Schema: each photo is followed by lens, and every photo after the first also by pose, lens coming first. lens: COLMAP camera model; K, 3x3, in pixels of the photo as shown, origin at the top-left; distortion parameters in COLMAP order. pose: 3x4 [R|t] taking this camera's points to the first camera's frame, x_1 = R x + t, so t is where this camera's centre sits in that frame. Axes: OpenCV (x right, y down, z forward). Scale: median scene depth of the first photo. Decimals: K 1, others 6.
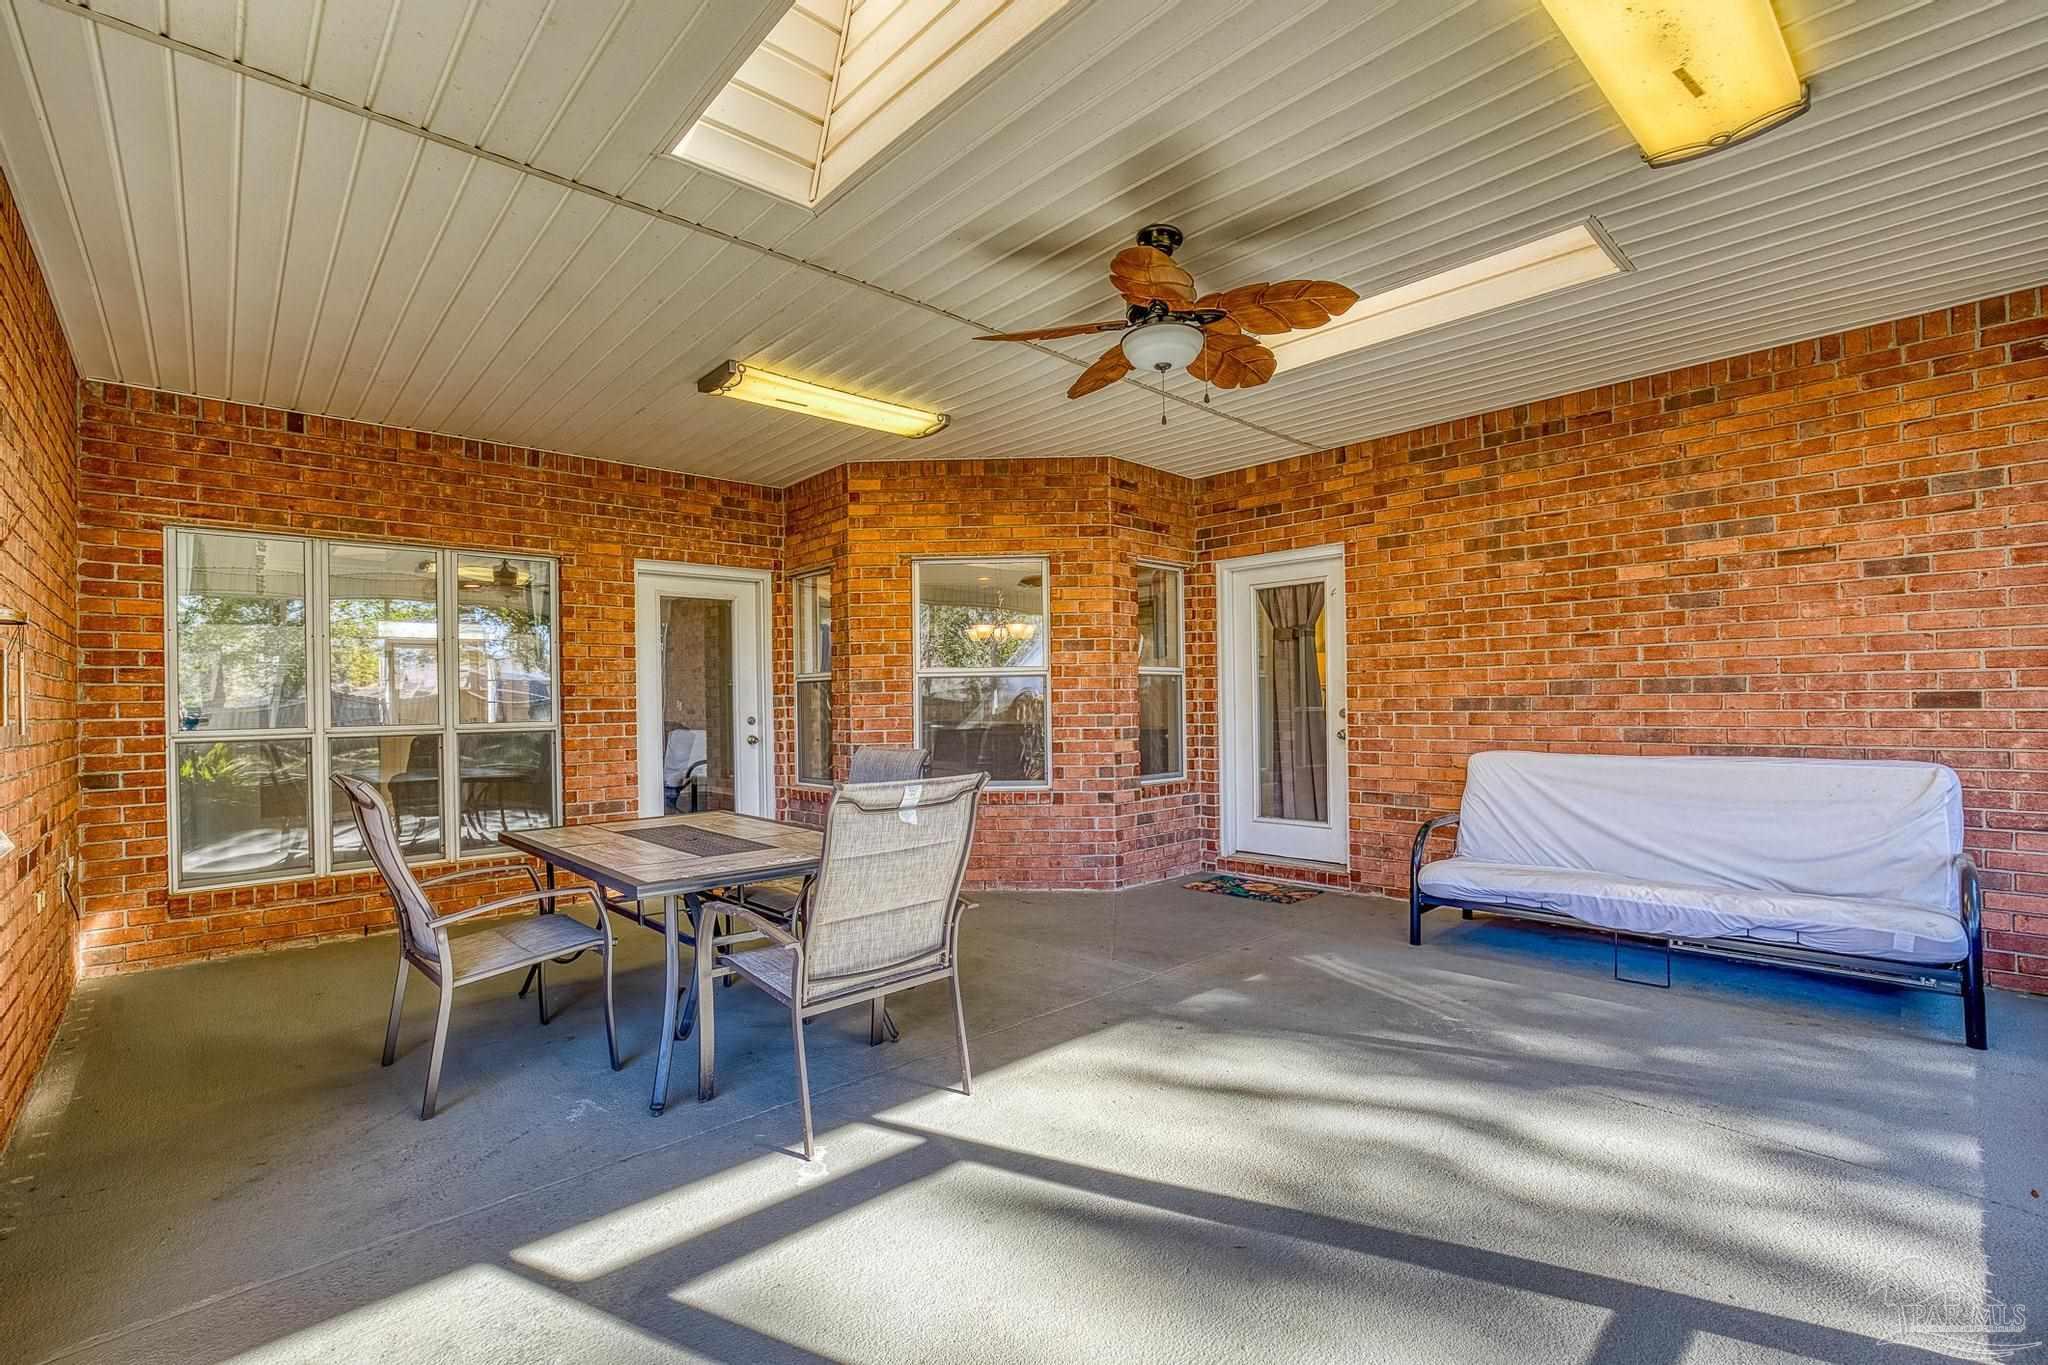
lens RADIAL K [[902.0, 0, 1022.5], [0, 902.0, 691.1], [0, 0, 1]] dist [-0.054728, 0.023586]
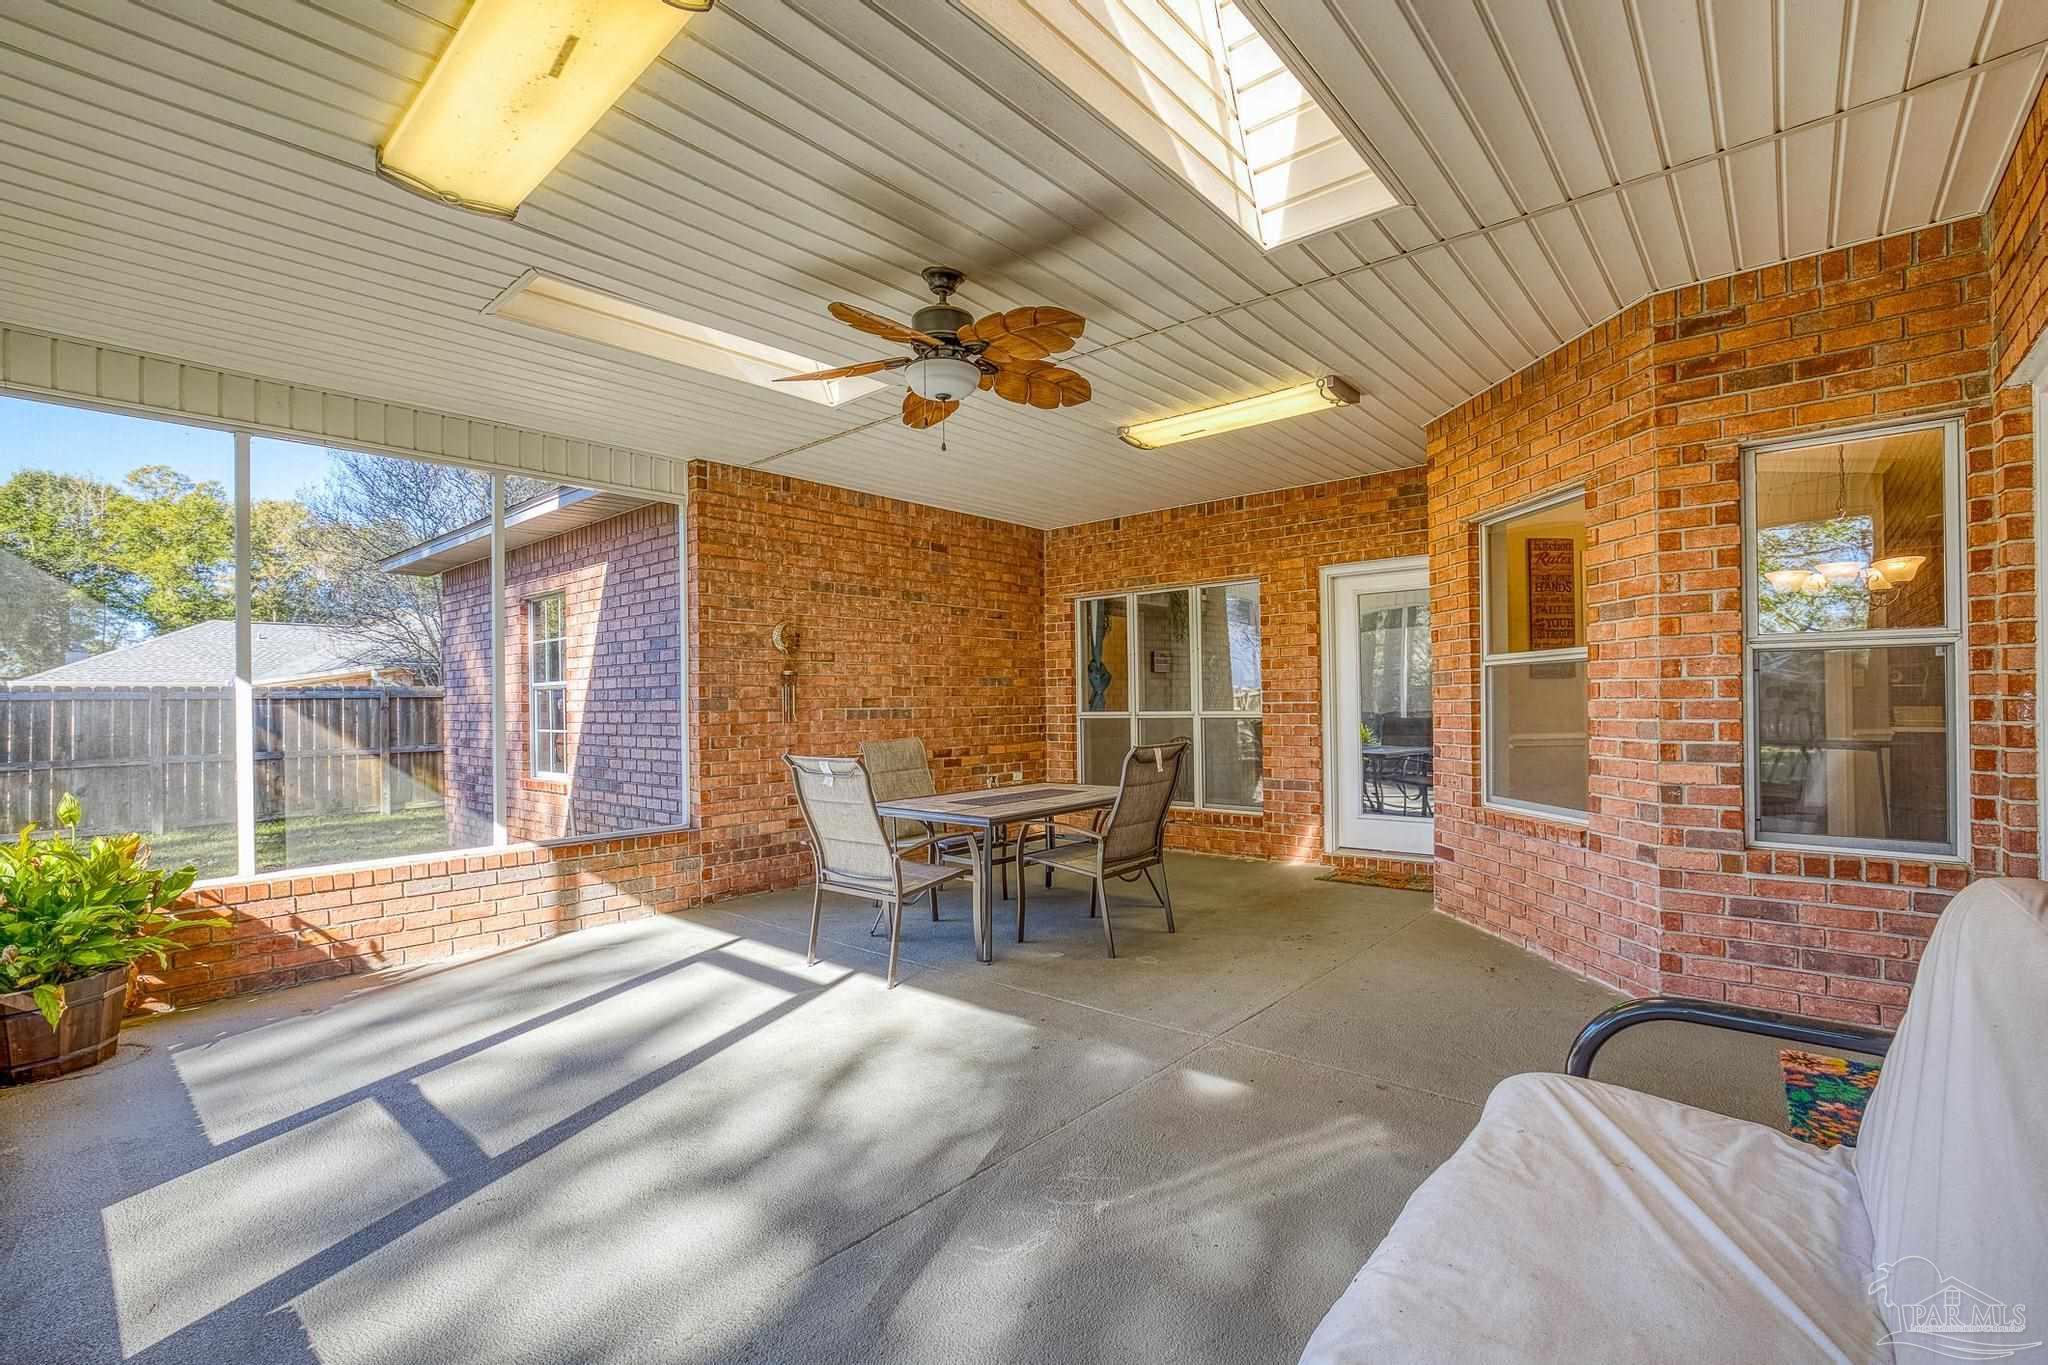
lens RADIAL K [[902.0, 0, 1022.5], [0, 902.0, 691.1], [0, 0, 1]] dist [-0.054728, 0.023586]
pose [[0.109594, 0.001896, -0.993975, 0.711337], [0.025242, 0.999670, 0.004690, -0.008017], [0.993656, -0.025604, 0.109510, 0.559415]]
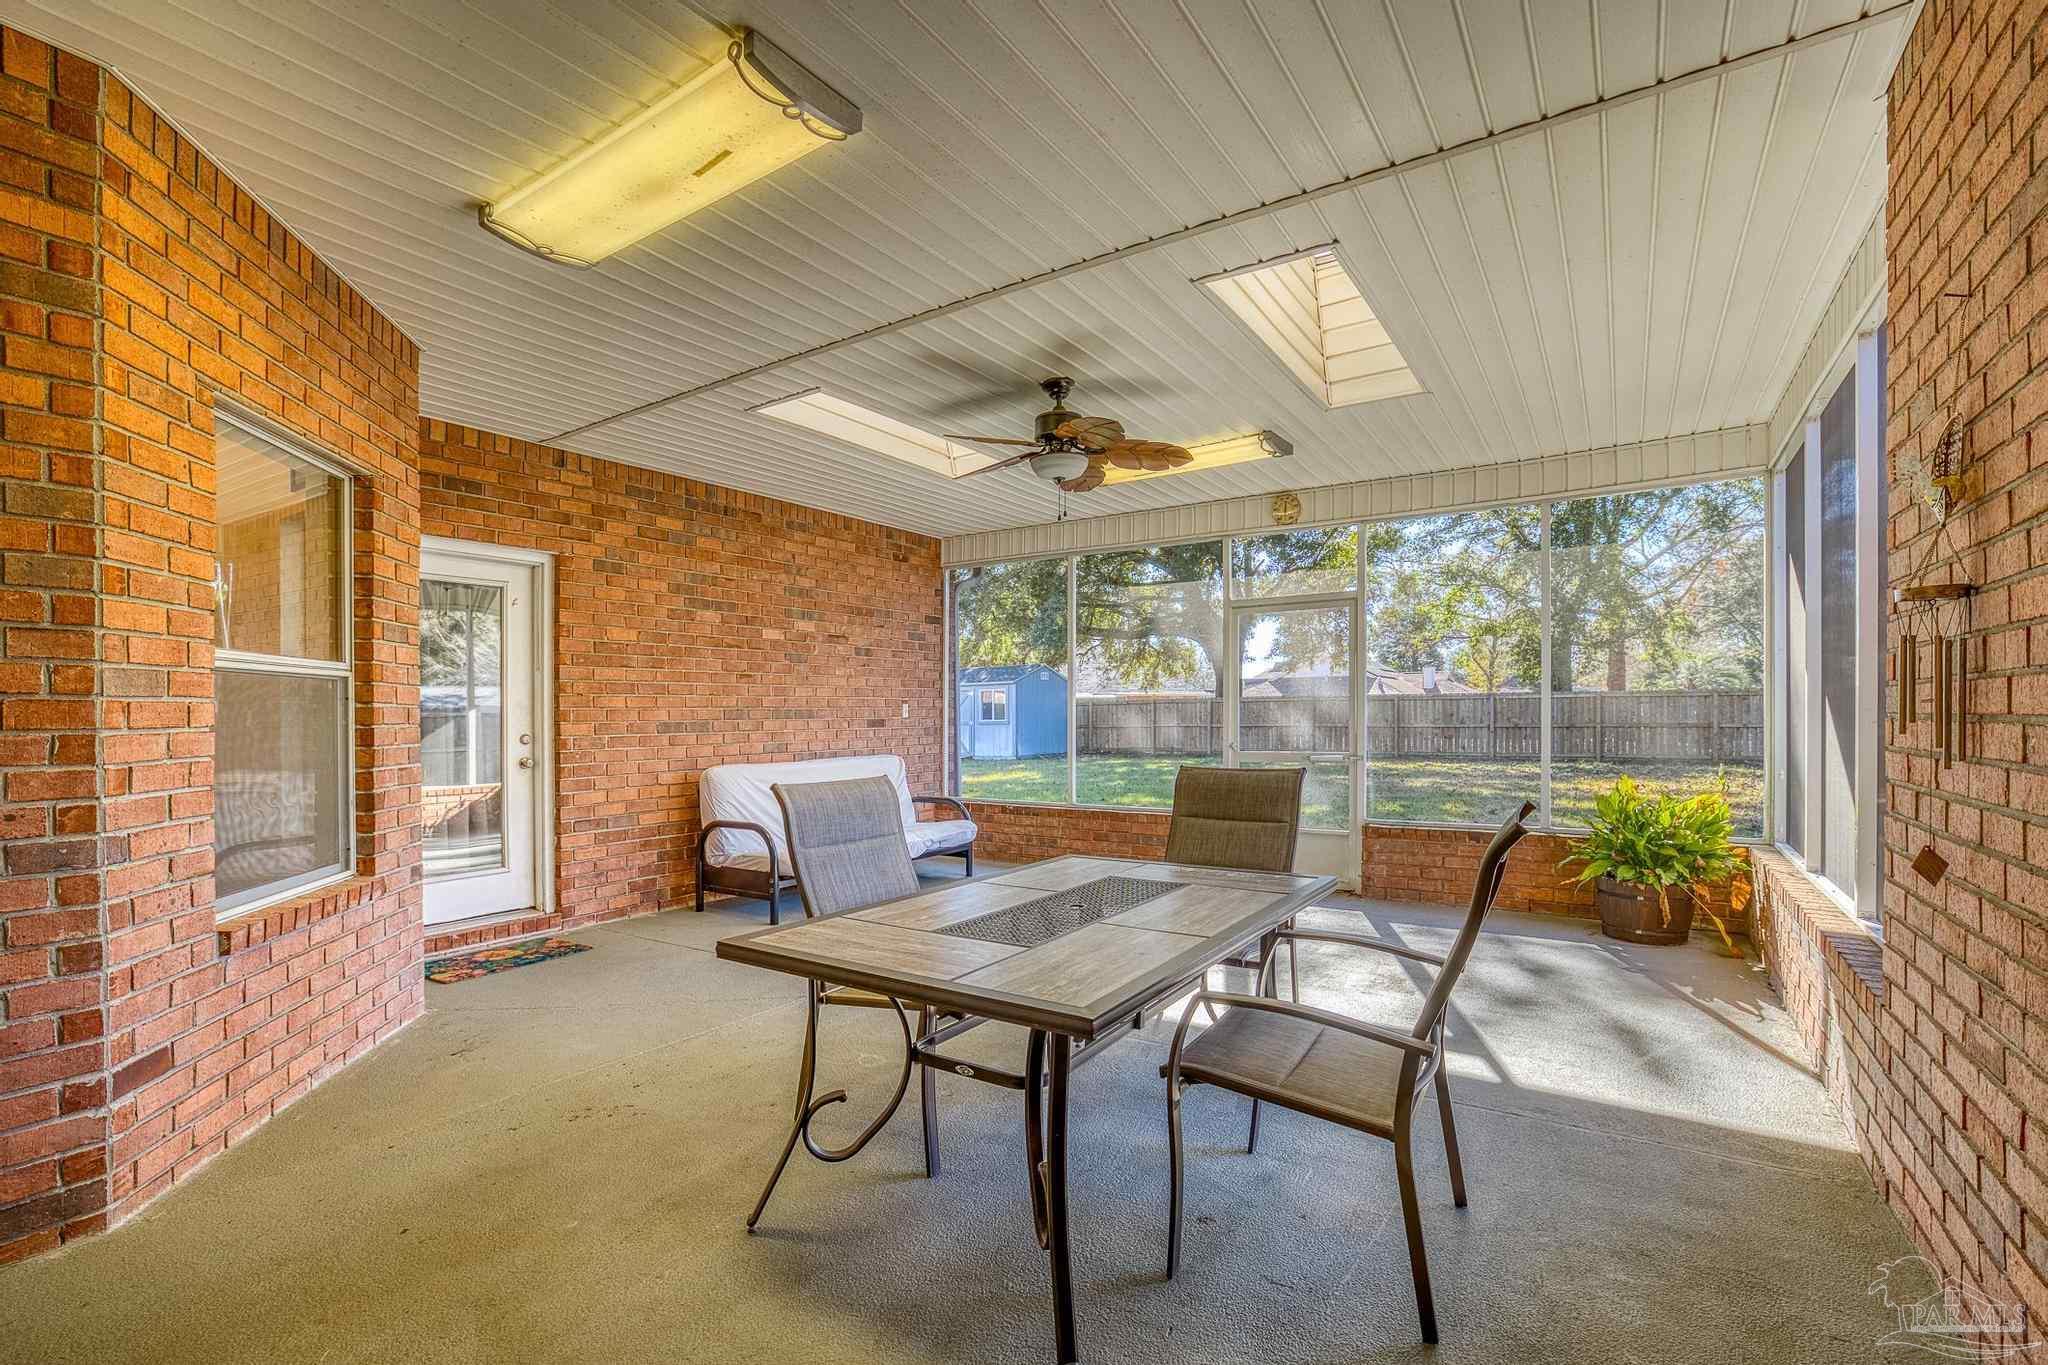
lens RADIAL K [[889.0, 0, 1019.1], [0, 889.0, 704.1], [0, 0, 1]] dist [-0.057417, 0.022275]
pose [[-0.222409, 0.018558, 0.974777, -0.678973], [-0.007093, 0.999762, -0.020652, 0.004820], [-0.974928, -0.011507, -0.222224, 0.801556]]
